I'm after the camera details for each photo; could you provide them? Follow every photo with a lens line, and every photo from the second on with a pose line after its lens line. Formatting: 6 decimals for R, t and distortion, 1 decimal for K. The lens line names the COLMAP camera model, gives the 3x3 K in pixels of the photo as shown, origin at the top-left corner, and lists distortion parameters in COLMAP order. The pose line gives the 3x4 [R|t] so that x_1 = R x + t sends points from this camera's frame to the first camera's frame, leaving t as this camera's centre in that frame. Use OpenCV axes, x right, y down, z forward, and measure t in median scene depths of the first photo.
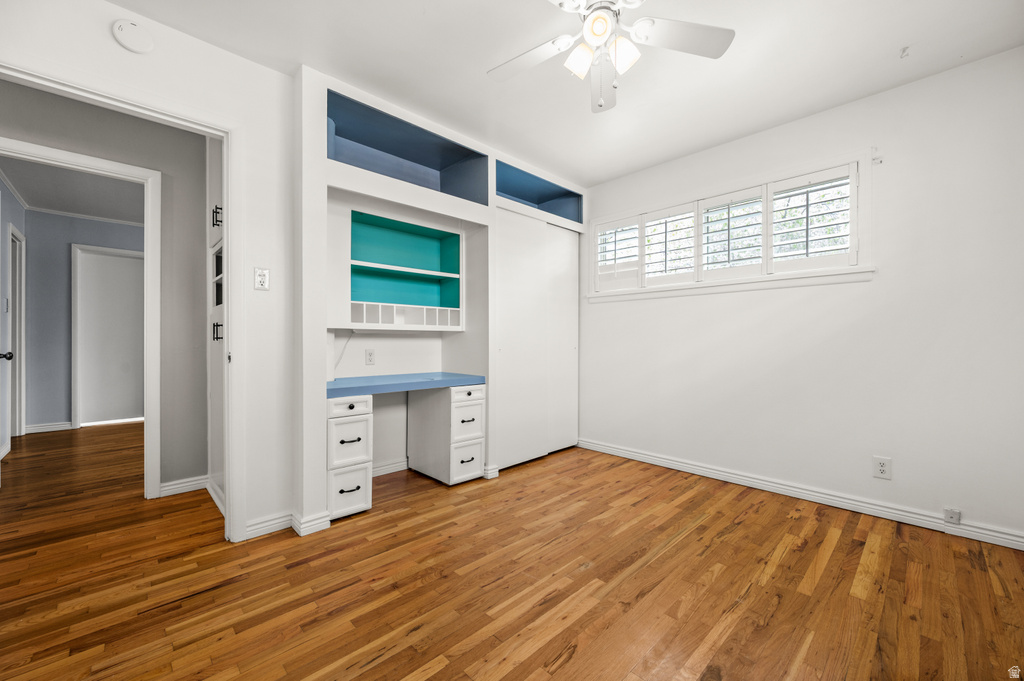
lens RADIAL K [[410.4, 0, 512.2], [0, 410.4, 342.9], [0, 0, 1]] dist [-0.002036, 0.000390]
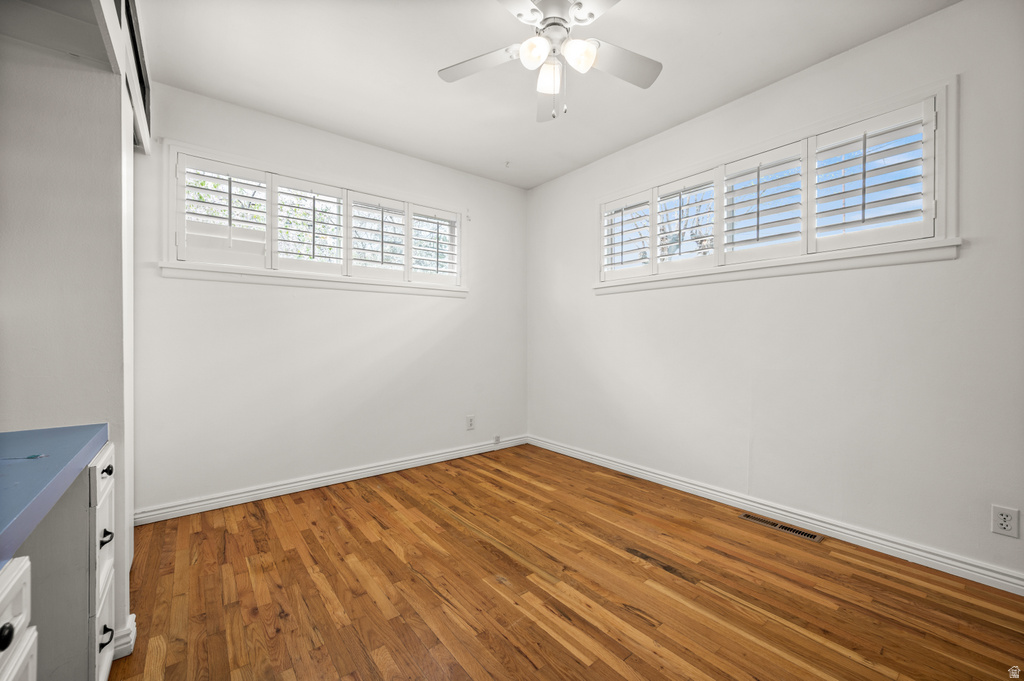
lens RADIAL K [[410.4, 0, 515.4], [0, 410.4, 341.7], [0, 0, 1]] dist [-0.002036, 0.000390]
pose [[0.081411, -0.008662, 0.996643, -0.574985], [0.006256, 0.999947, 0.008180, -0.004686], [-0.996661, 0.005569, 0.081461, 0.688018]]
